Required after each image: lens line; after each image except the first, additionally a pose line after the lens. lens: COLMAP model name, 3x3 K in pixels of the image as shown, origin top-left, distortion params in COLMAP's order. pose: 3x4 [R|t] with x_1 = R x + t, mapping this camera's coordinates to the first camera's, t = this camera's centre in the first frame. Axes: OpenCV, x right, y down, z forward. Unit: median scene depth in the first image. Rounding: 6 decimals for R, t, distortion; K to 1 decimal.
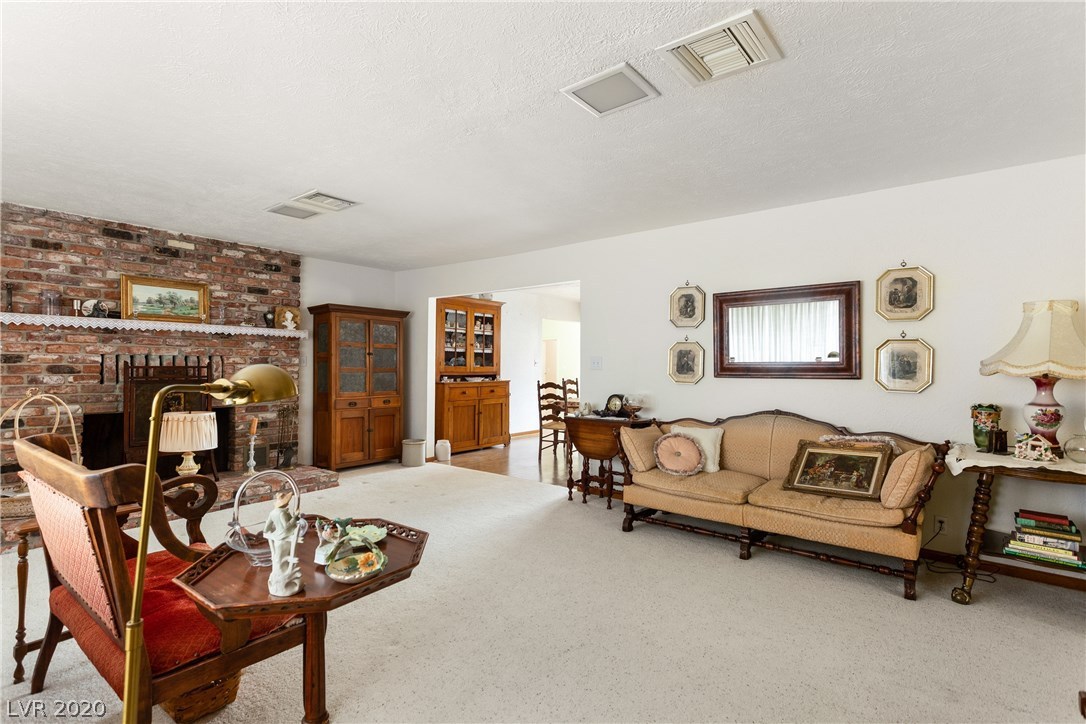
lens RADIAL K [[523.9, 0, 543.0], [0, 523.9, 362.0], [0, 0, 1]] dist [-0.001952, 0.000094]
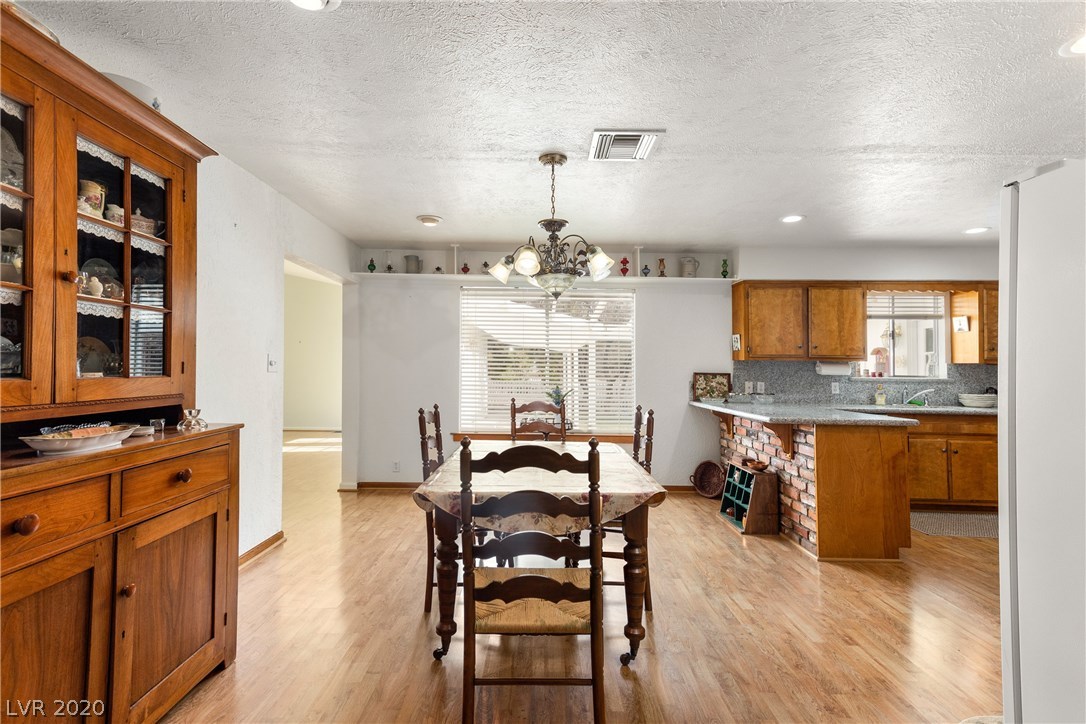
lens RADIAL K [[521.3, 0, 542.3], [0, 521.3, 353.5], [0, 0, 1]] dist [0.041741, 0.000345]
pose [[0.784033, 0.019177, 0.620423, -0.115284], [-0.012630, 0.999809, -0.014944, -0.000855], [-0.620591, 0.003880, 0.784125, 0.689428]]
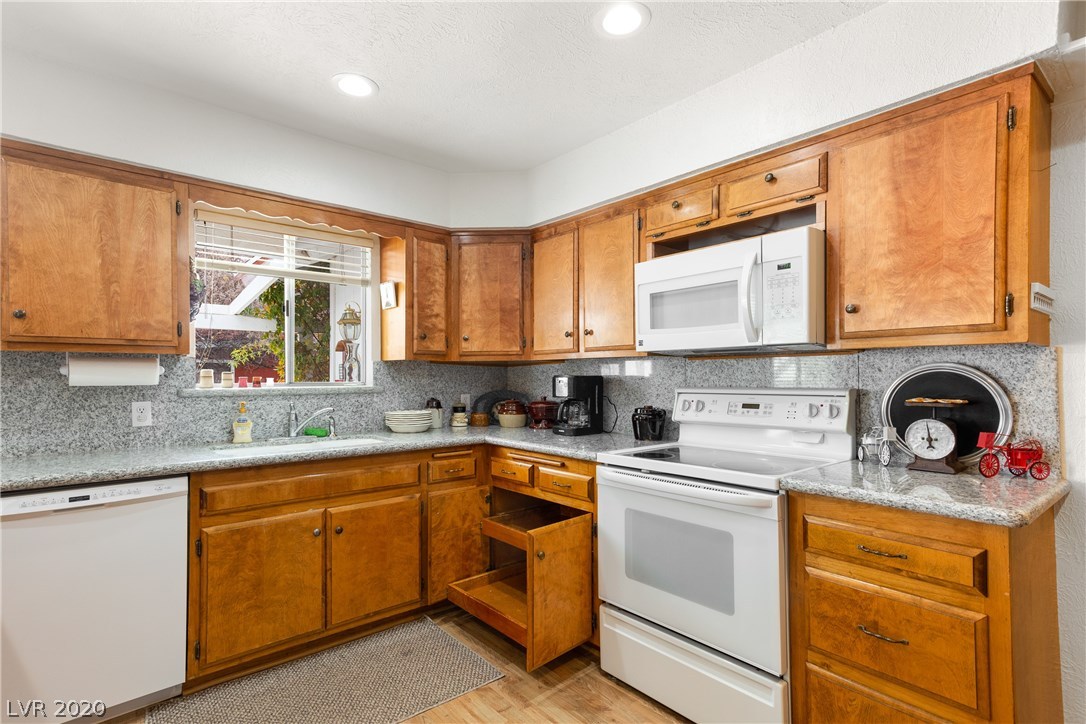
lens RADIAL K [[530.8, 0, 537.9], [0, 530.8, 369.9], [0, 0, 1]] dist [0.030024, 0.000573]
pose [[0.199939, 0.003377, 0.979803, 0.343397], [-0.007083, 0.999973, -0.002002, 0.001963], [-0.979783, -0.006540, 0.199957, 0.699449]]
